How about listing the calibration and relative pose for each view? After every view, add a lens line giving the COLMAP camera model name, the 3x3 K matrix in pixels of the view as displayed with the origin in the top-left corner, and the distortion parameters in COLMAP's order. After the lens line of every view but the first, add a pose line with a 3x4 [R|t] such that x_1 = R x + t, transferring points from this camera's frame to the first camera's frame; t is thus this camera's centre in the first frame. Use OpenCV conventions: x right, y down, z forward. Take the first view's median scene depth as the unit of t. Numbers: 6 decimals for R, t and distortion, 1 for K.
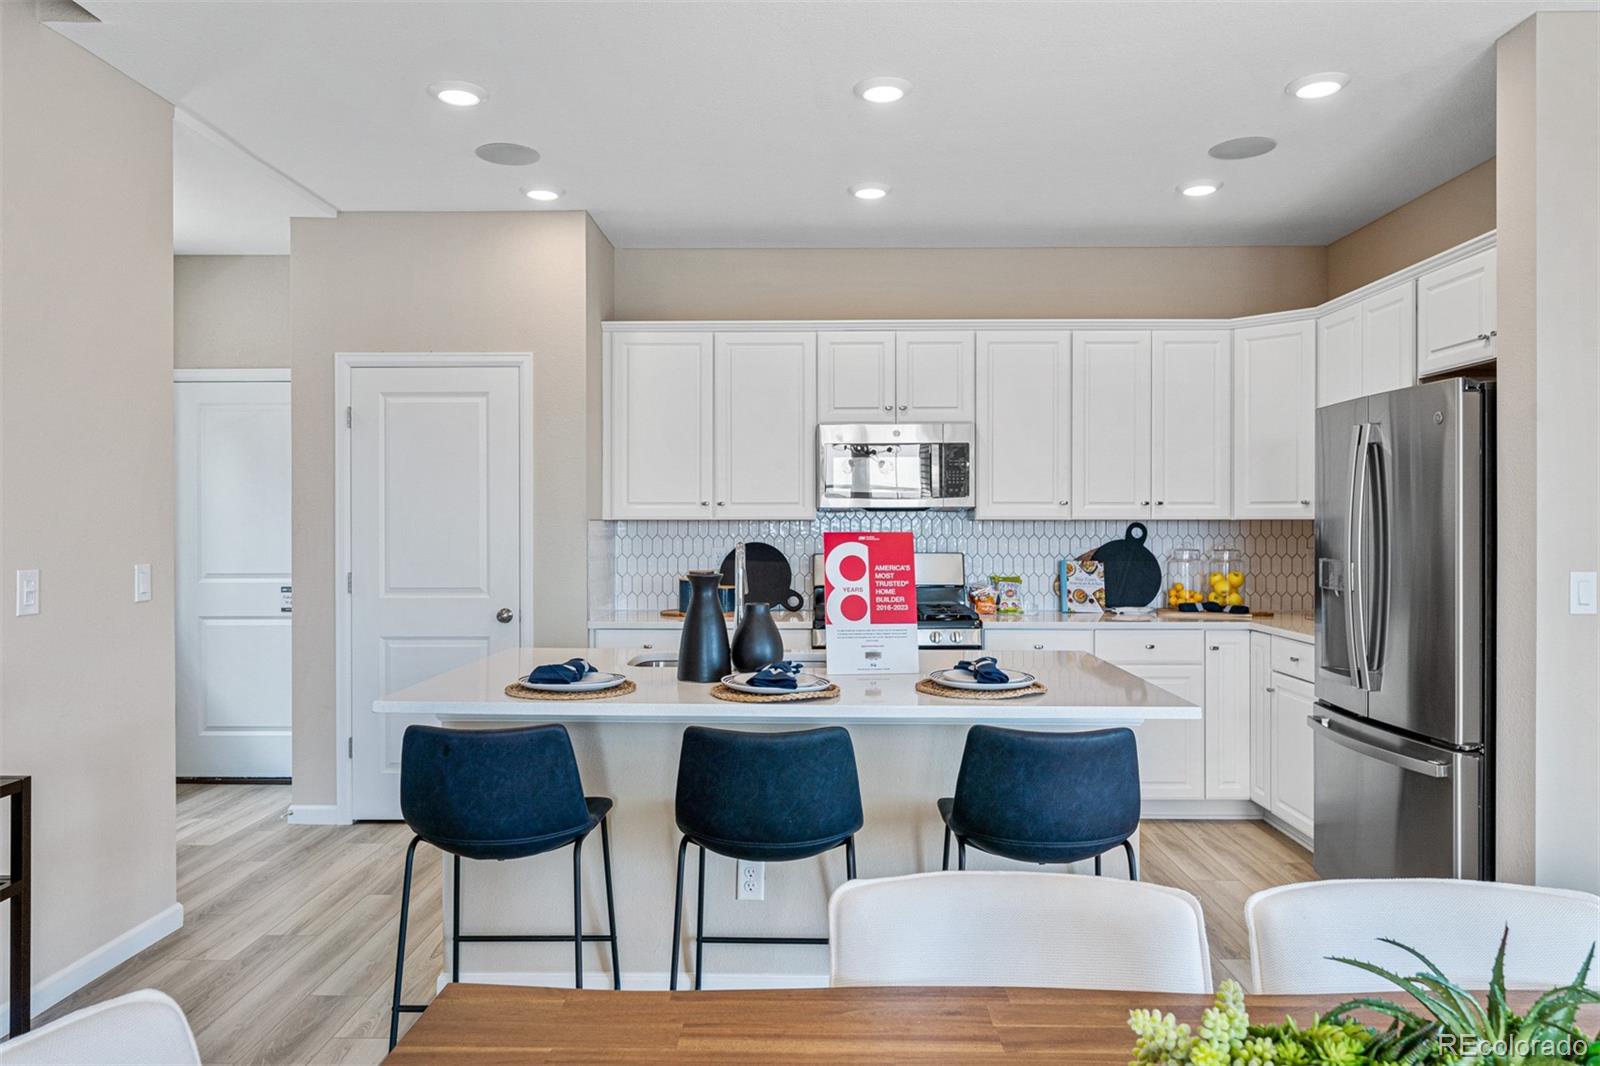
lens RADIAL K [[1067.9, 0, 795.5], [0, 1067.9, 530.0], [0, 0, 1]] dist [-0.001396, -0.003788]
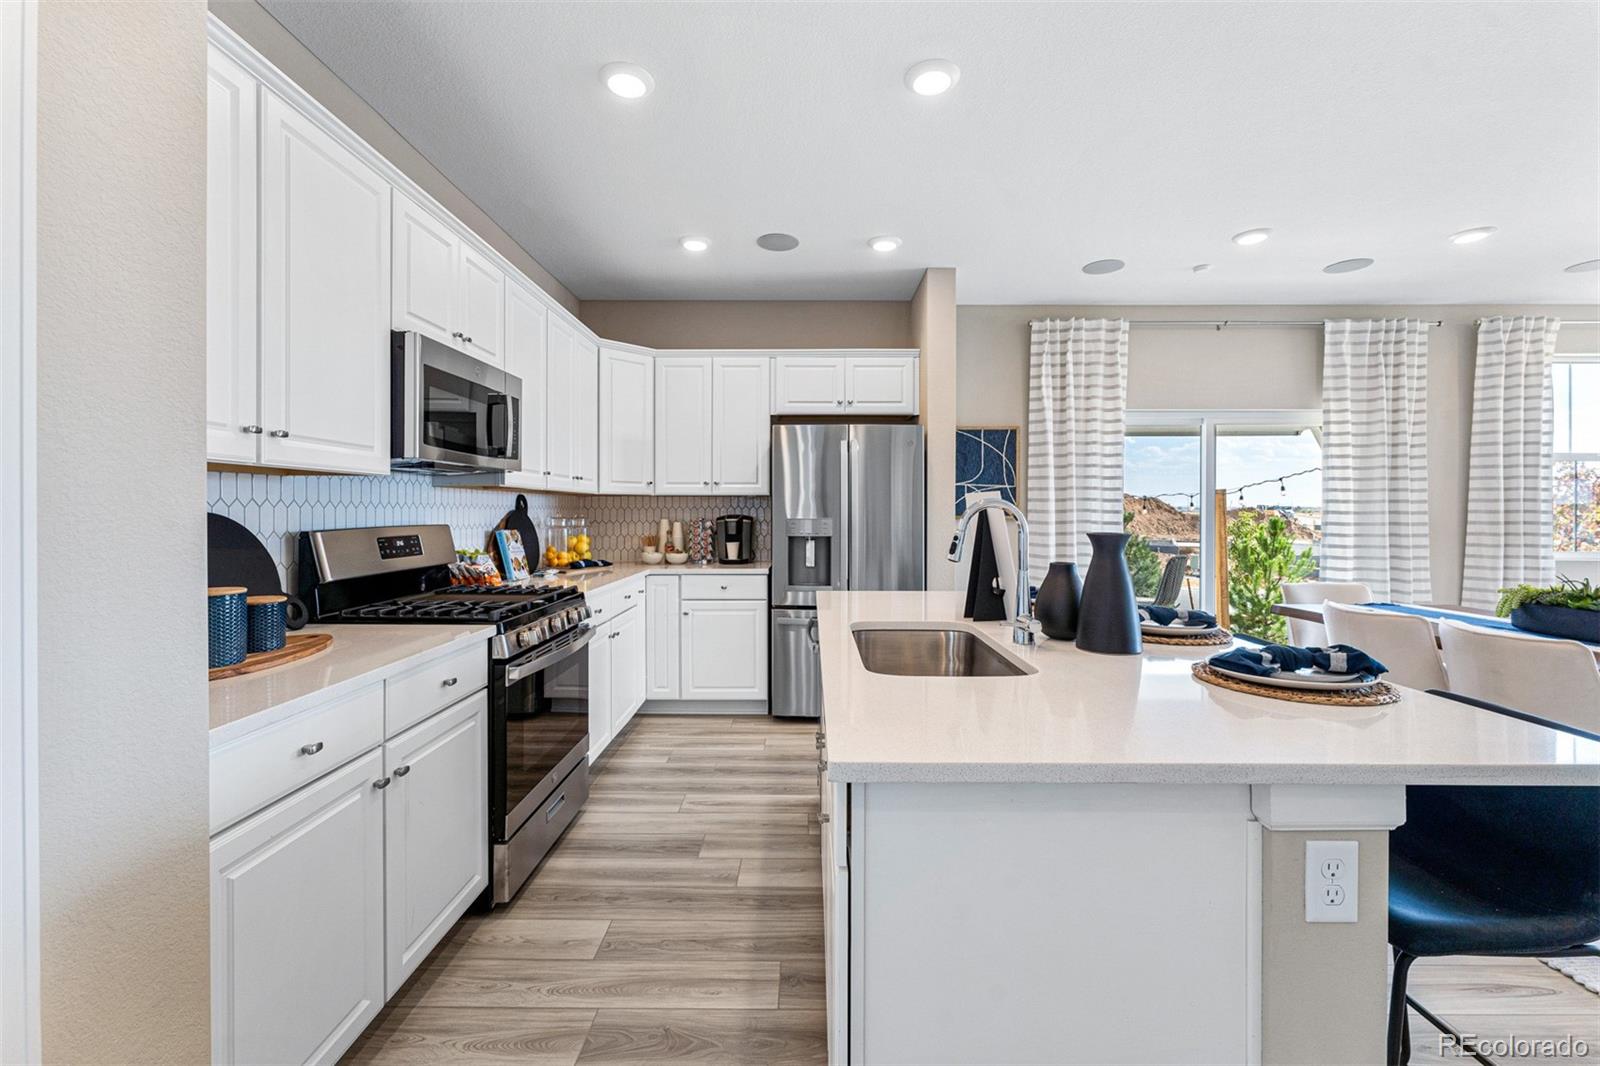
lens RADIAL K [[653.0, 0, 796.3], [0, 653.0, 516.0], [0, 0, 1]] dist [-0.000787, -0.000260]
pose [[-0.000301, -0.006658, 0.999978, -0.407959], [0.004826, 0.999966, 0.006659, 0.013701], [-0.999988, 0.004828, -0.000269, 0.816300]]
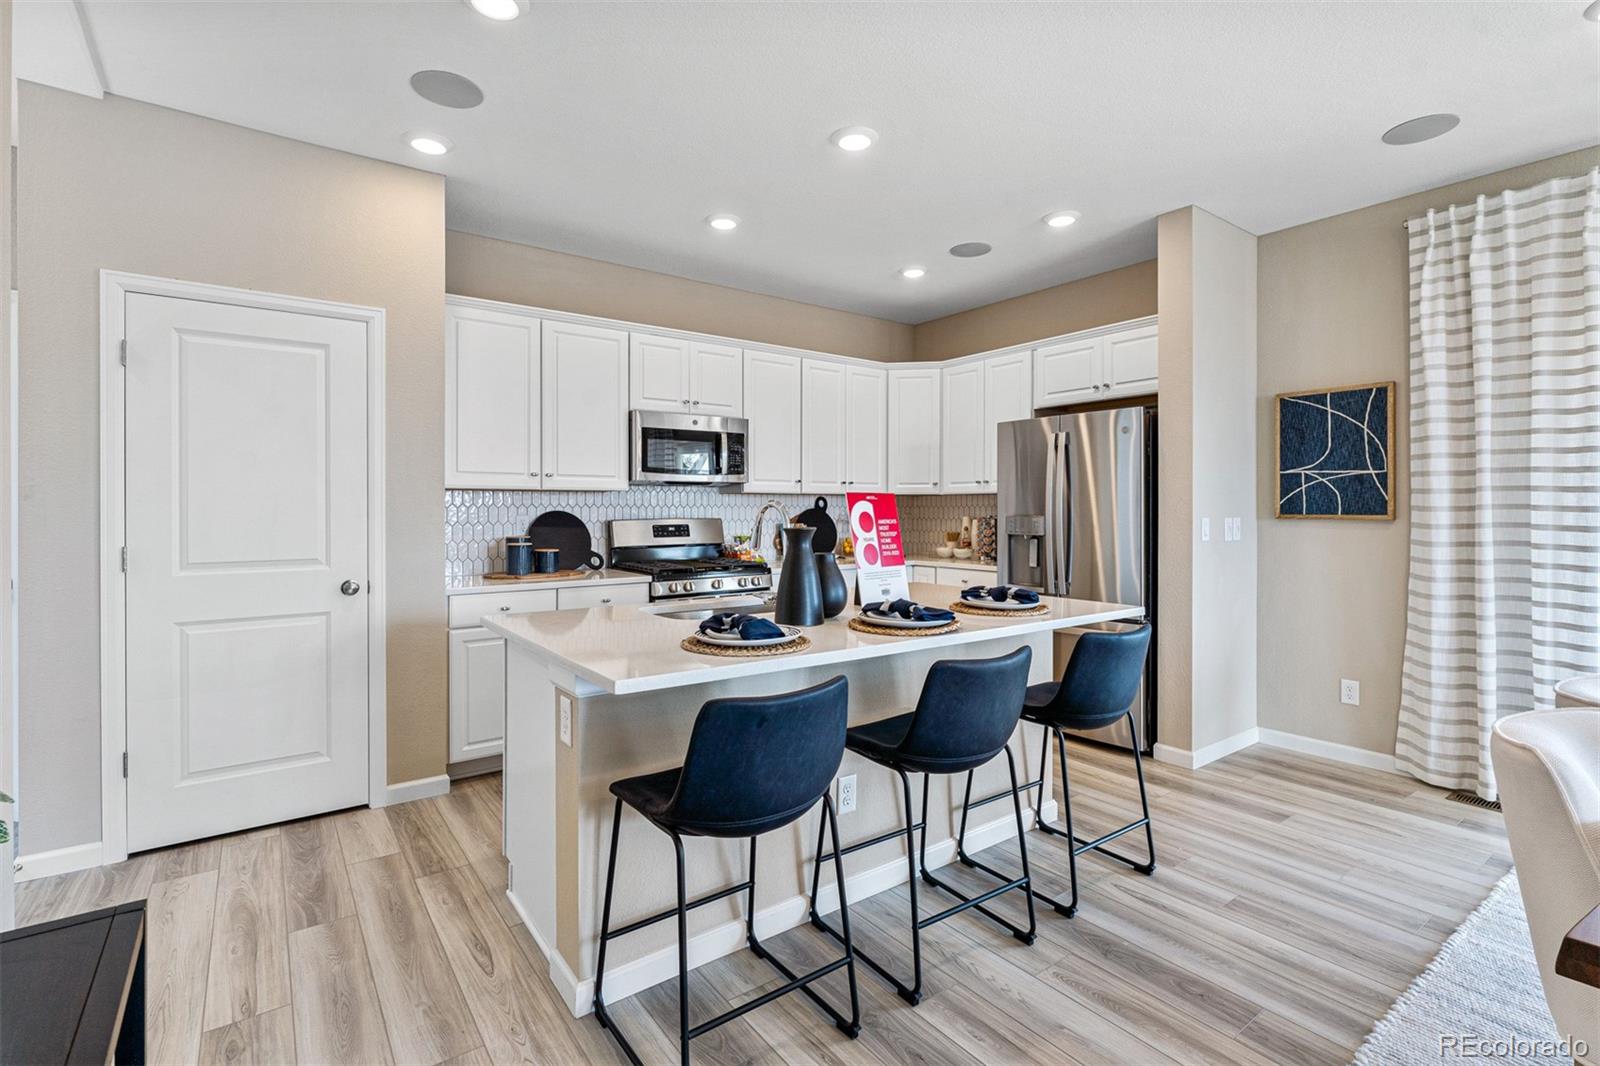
lens RADIAL K [[738.7, 0, 795.9], [0, 738.7, 510.0], [0, 0, 1]] dist [0.000414, -0.000565]
pose [[0.798645, -0.001223, 0.601802, -0.351591], [0.004172, 0.999985, -0.003504, 0.016611], [-0.601789, 0.005309, 0.798638, 0.254529]]
